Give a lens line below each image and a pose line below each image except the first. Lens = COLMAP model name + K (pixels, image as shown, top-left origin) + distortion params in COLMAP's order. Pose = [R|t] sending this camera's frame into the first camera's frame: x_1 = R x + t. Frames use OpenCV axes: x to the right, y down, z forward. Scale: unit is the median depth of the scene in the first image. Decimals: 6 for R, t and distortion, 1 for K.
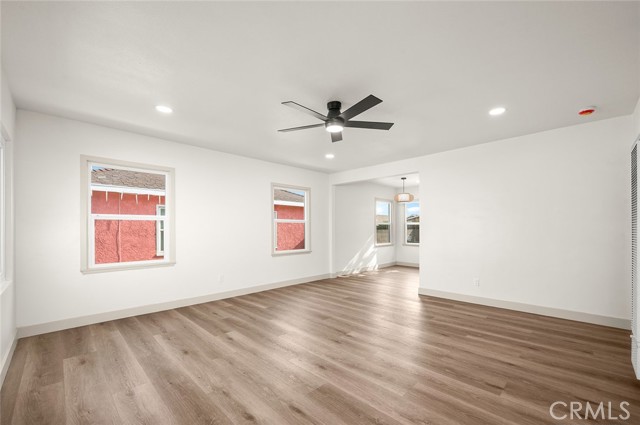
lens RADIAL K [[265.8, 0, 332.8], [0, 265.8, 229.4], [0, 0, 1]] dist [-0.002382, -0.000306]
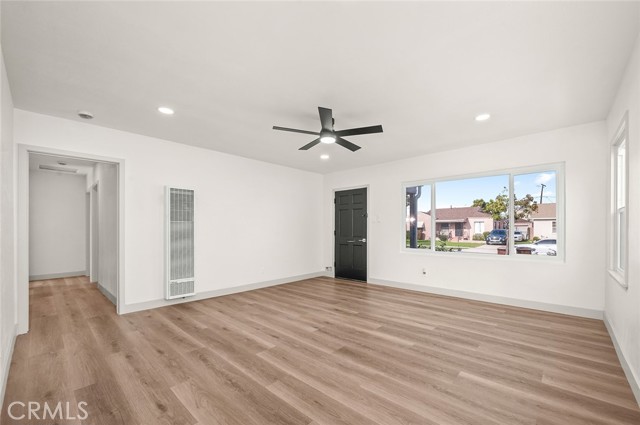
lens RADIAL K [[265.8, 0, 332.8], [0, 265.8, 229.4], [0, 0, 1]] dist [-0.002382, -0.000306]
pose [[-0.999344, 0.006518, -0.035632, 0.026486], [0.006403, 0.999974, 0.003326, 0.004570], [0.035652, 0.003096, -0.999359, 1.857762]]
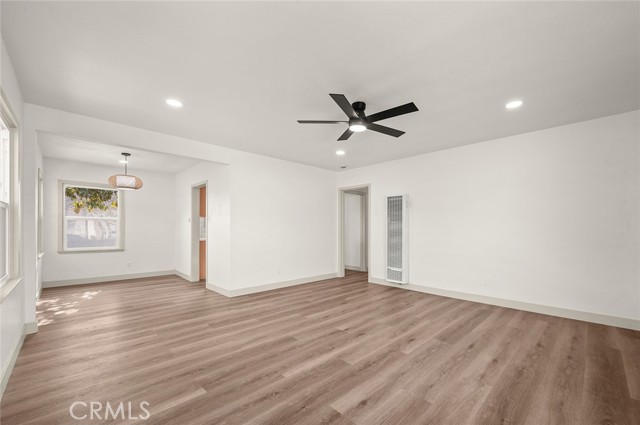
lens RADIAL K [[265.8, 0, 332.8], [0, 265.8, 229.4], [0, 0, 1]] dist [-0.002382, -0.000306]
pose [[0.021922, 0.000693, 0.999759, -0.878216], [-0.000880, 0.999999, -0.000674, 0.010244], [-0.999759, -0.000865, 0.021922, 0.928282]]
